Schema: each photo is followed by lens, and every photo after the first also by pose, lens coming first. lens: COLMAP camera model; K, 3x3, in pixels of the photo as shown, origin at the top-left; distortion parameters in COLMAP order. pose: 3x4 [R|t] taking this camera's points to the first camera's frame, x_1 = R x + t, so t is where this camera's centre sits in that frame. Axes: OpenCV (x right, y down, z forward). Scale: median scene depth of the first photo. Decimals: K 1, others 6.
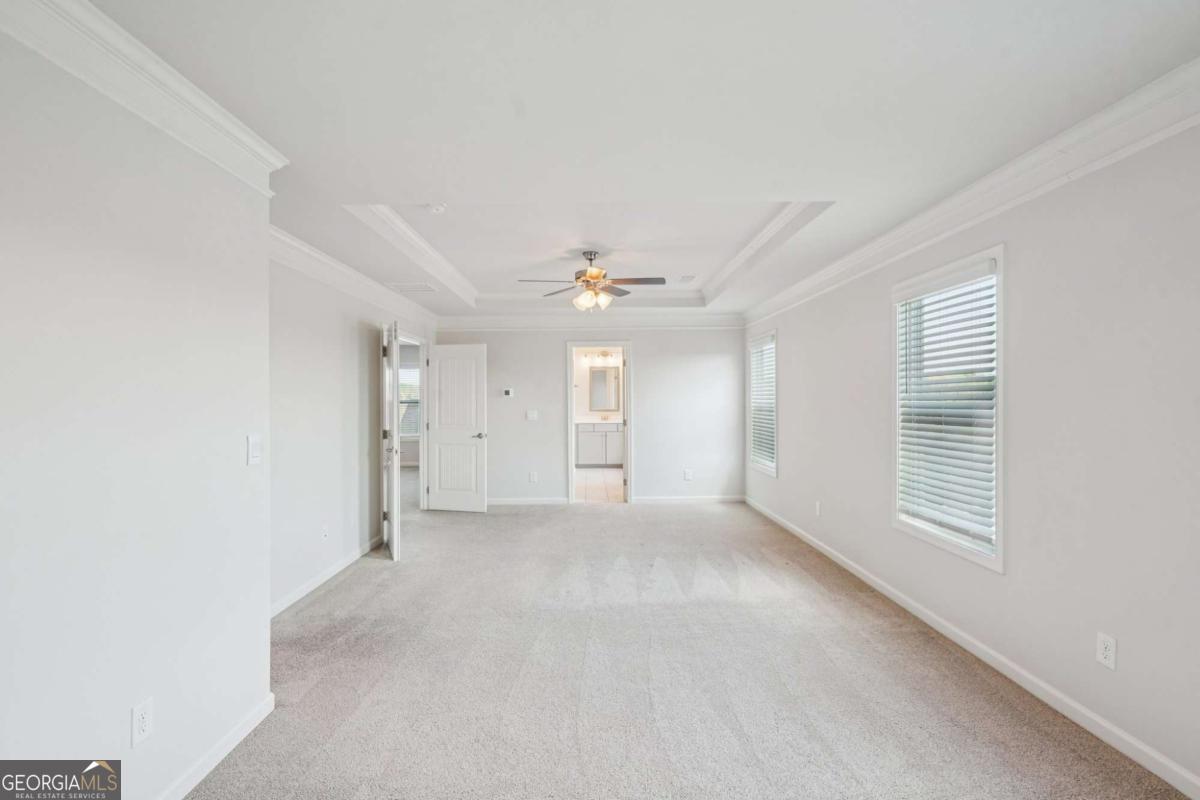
lens RADIAL K [[559.8, 0, 597.6], [0, 559.8, 398.5], [0, 0, 1]] dist [-0.002556, 0.000074]
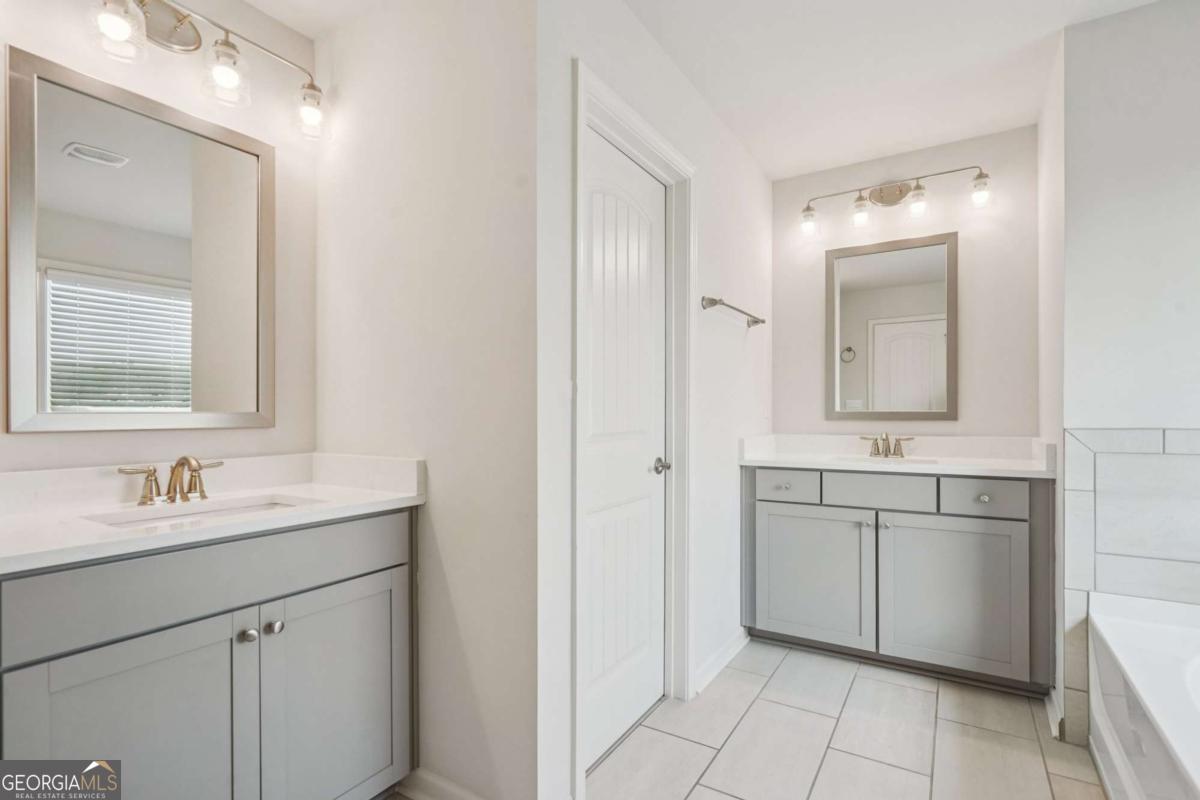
lens RADIAL K [[559.8, 0, 605.1], [0, 559.8, 410.0], [0, 0, 1]] dist [-0.002556, 0.000074]
pose [[0.831534, 0.001179, -0.555472, 0.047372], [-0.004618, 0.999978, -0.004791, 0.020265], [0.555454, 0.006549, 0.831521, 0.732999]]
